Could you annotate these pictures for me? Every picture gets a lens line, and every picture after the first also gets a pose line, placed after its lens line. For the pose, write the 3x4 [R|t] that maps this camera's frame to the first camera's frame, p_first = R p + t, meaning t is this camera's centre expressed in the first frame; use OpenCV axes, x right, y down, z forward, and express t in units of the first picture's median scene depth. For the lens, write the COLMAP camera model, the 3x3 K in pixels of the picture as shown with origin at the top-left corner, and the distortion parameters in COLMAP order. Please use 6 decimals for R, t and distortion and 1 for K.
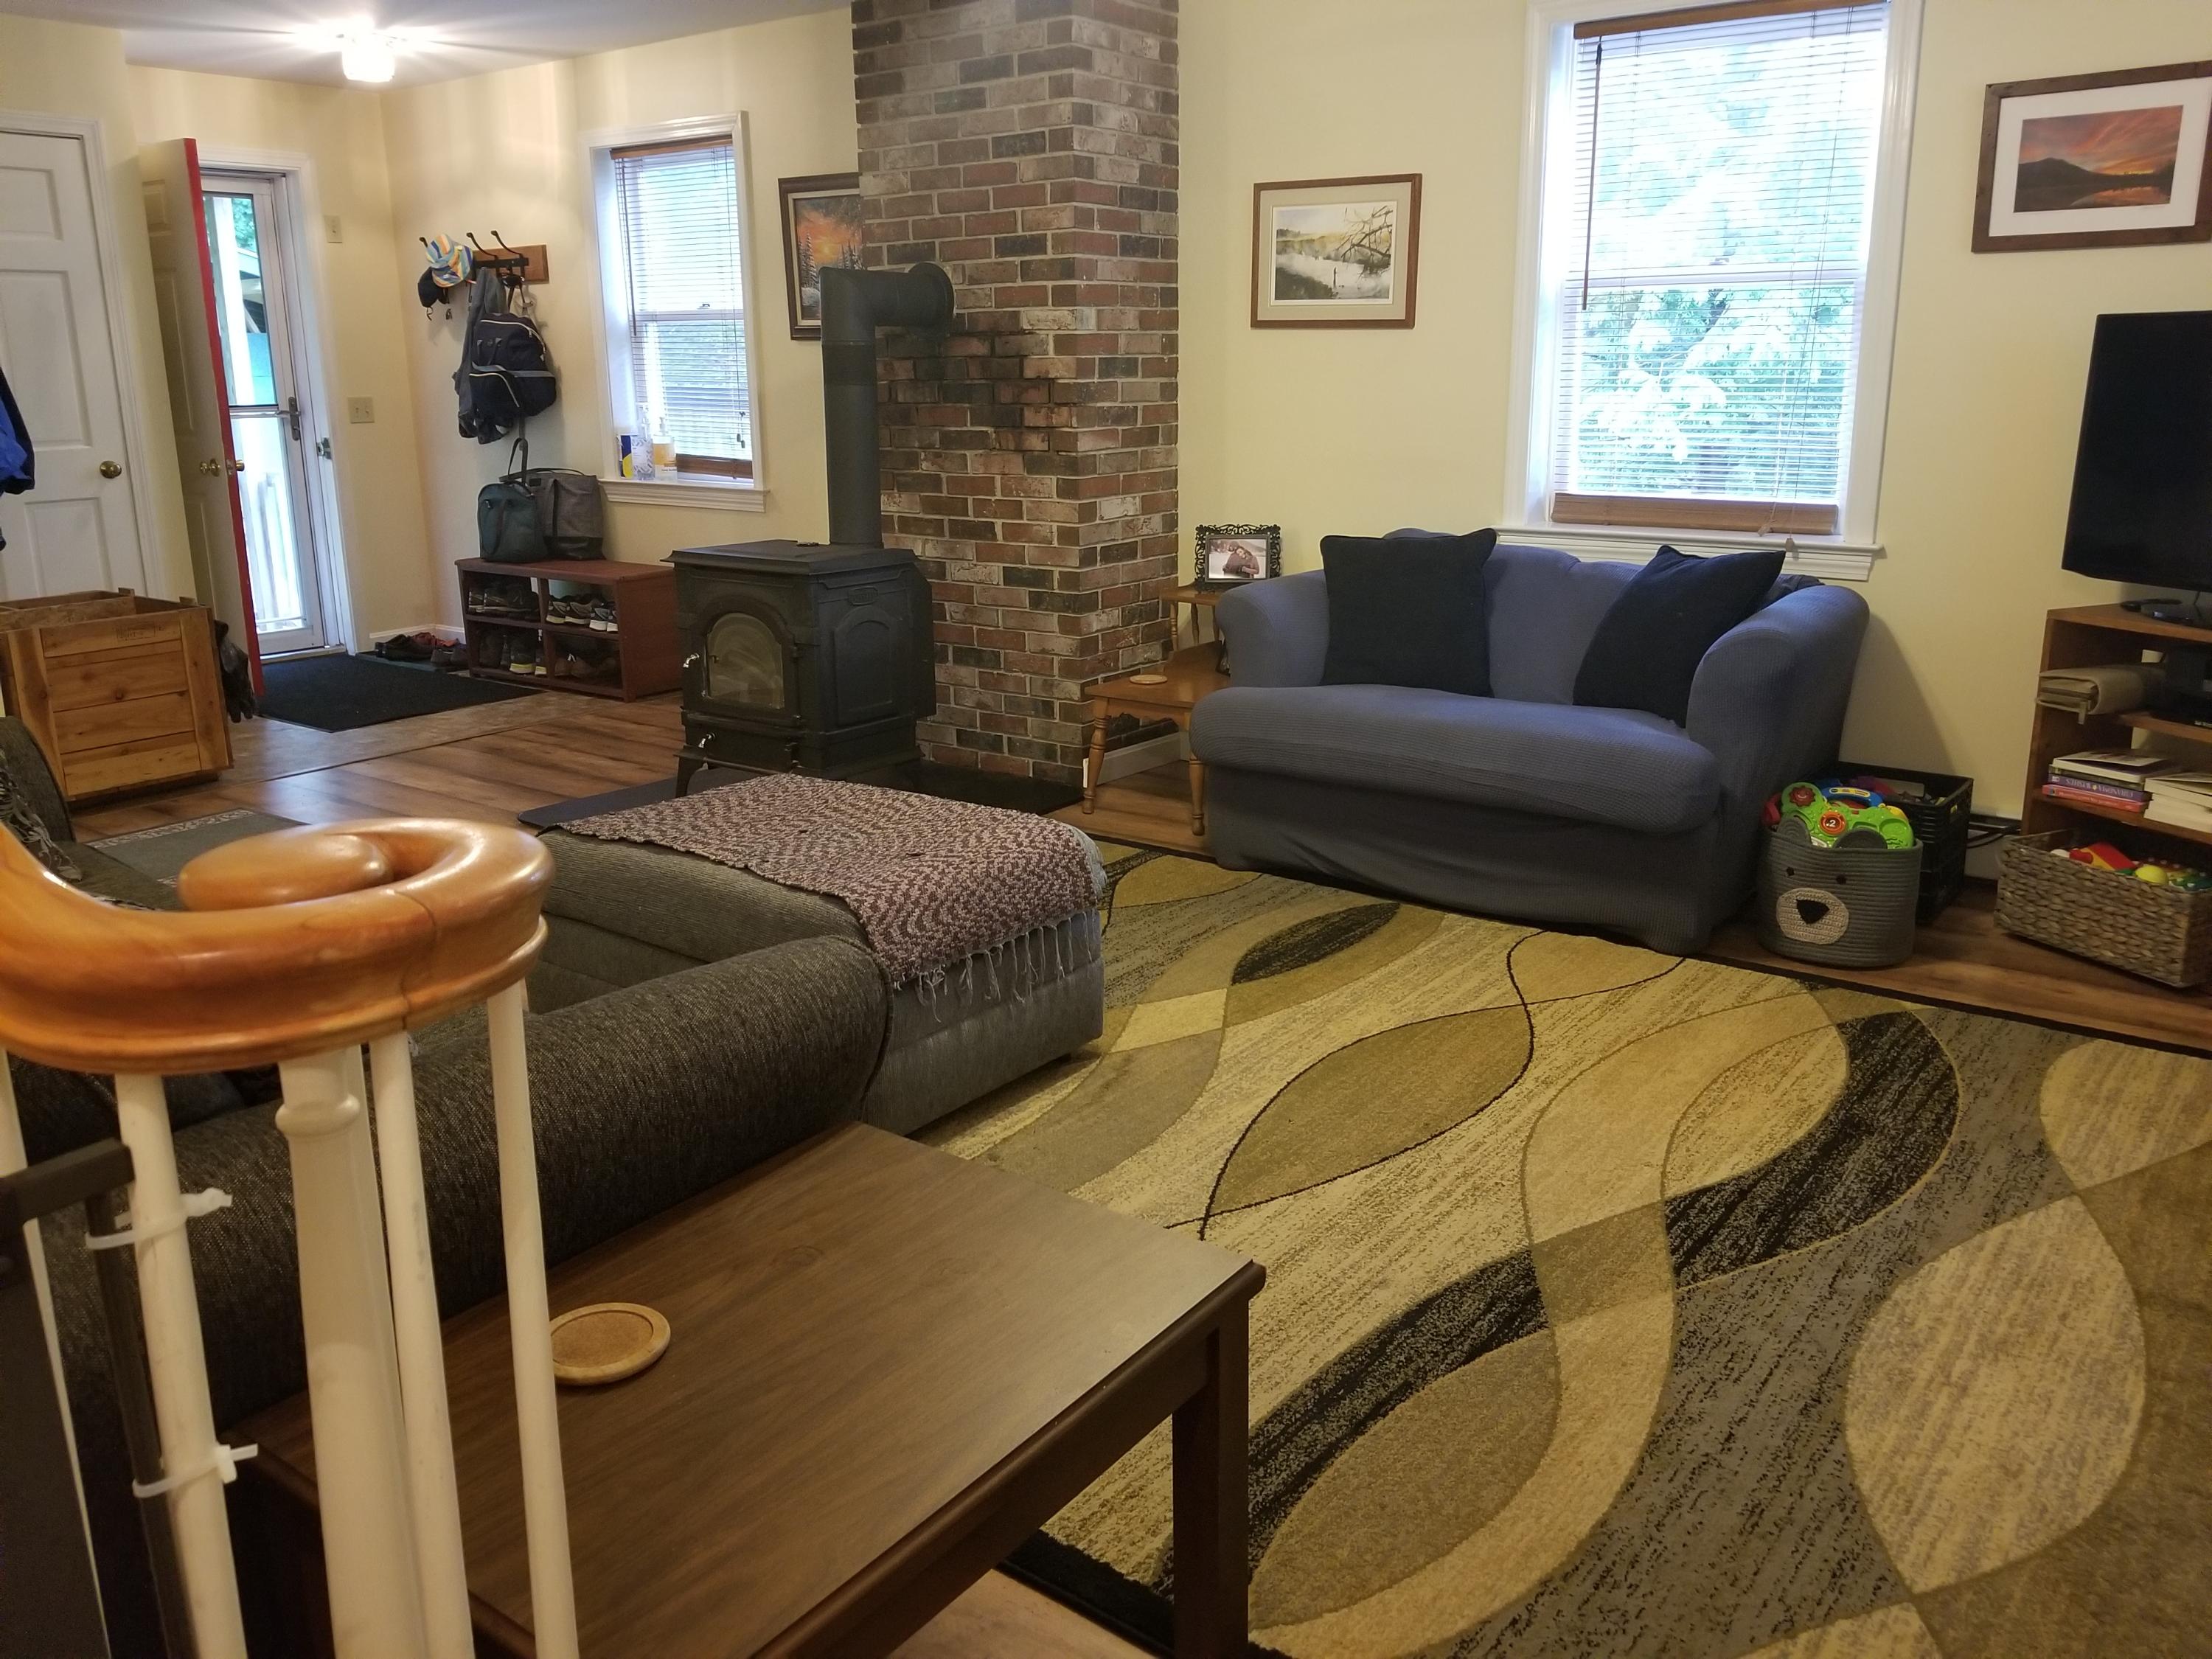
lens RADIAL K [[1775.8, 0, 1049.9], [0, 1775.8, 793.4], [0, 0, 1]] dist [0.058771, -0.090930]
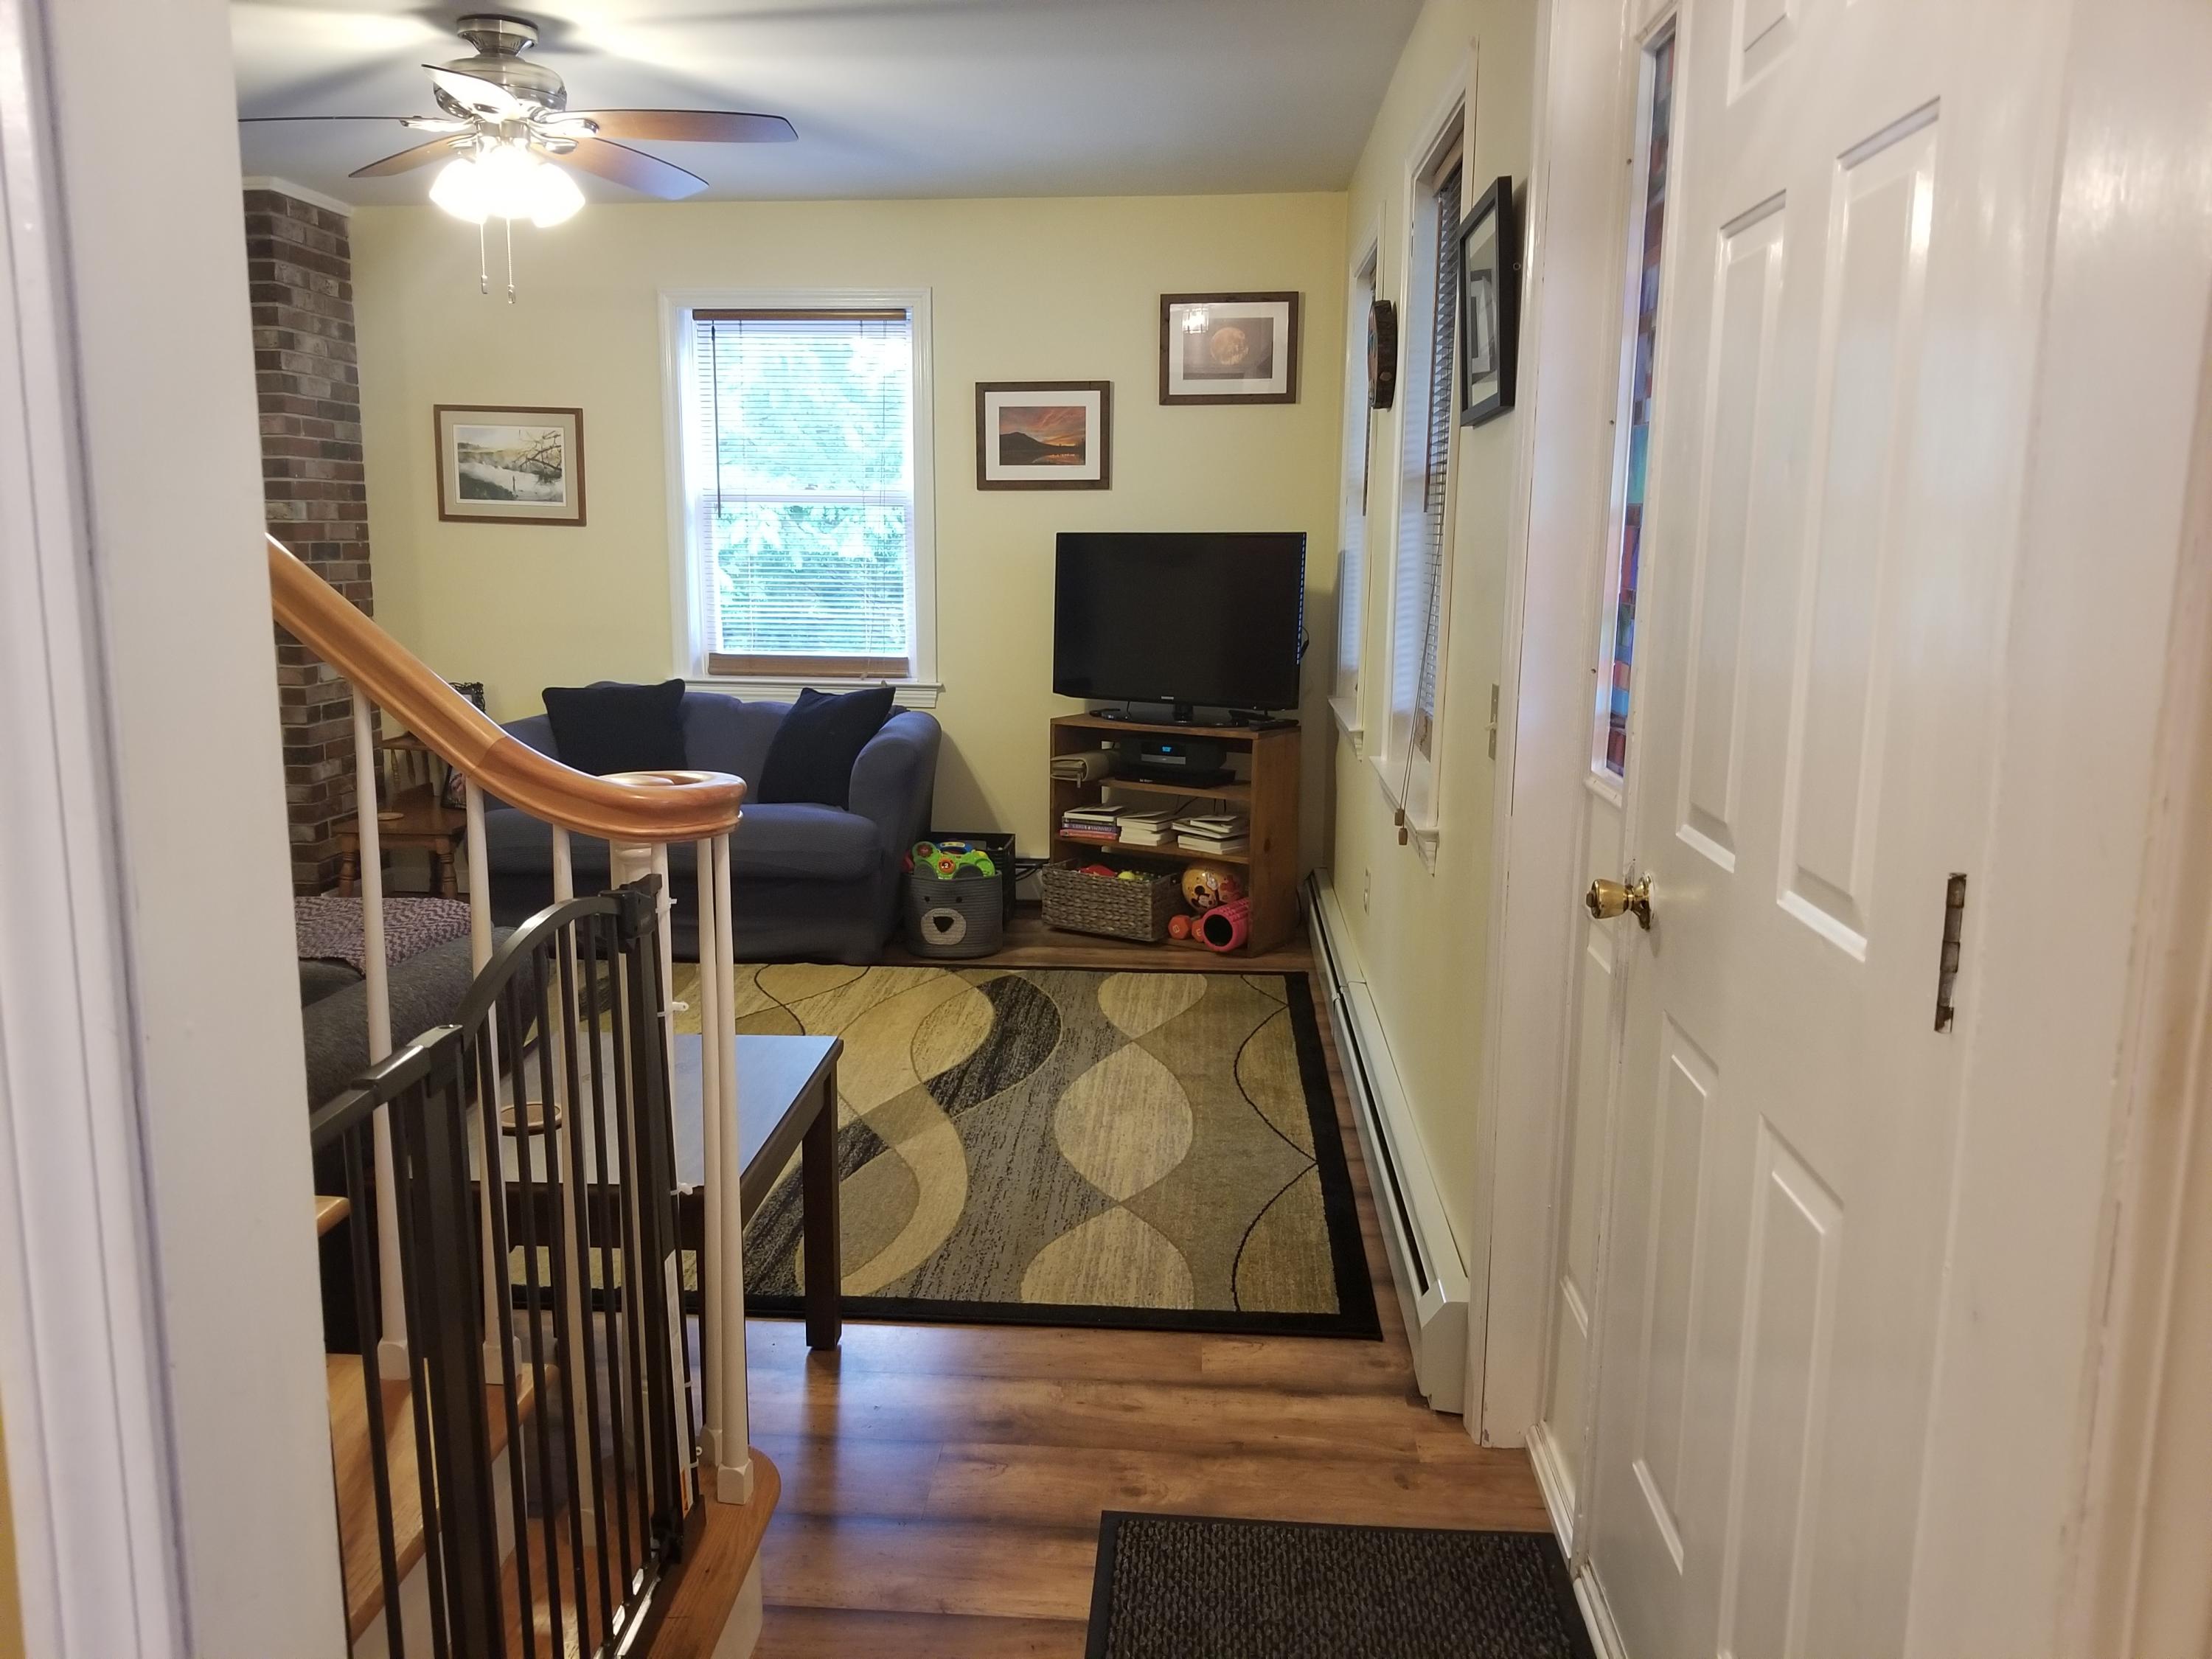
lens RADIAL K [[1775.8, 0, 1088.3], [0, 1775.8, 852.4], [0, 0, 1]] dist [0.058771, -0.090930]
pose [[0.829452, -0.081907, 0.552541, -0.281582], [0.116528, 0.992799, -0.027757, 0.060336], [-0.546289, 0.087410, 0.833023, -0.300074]]
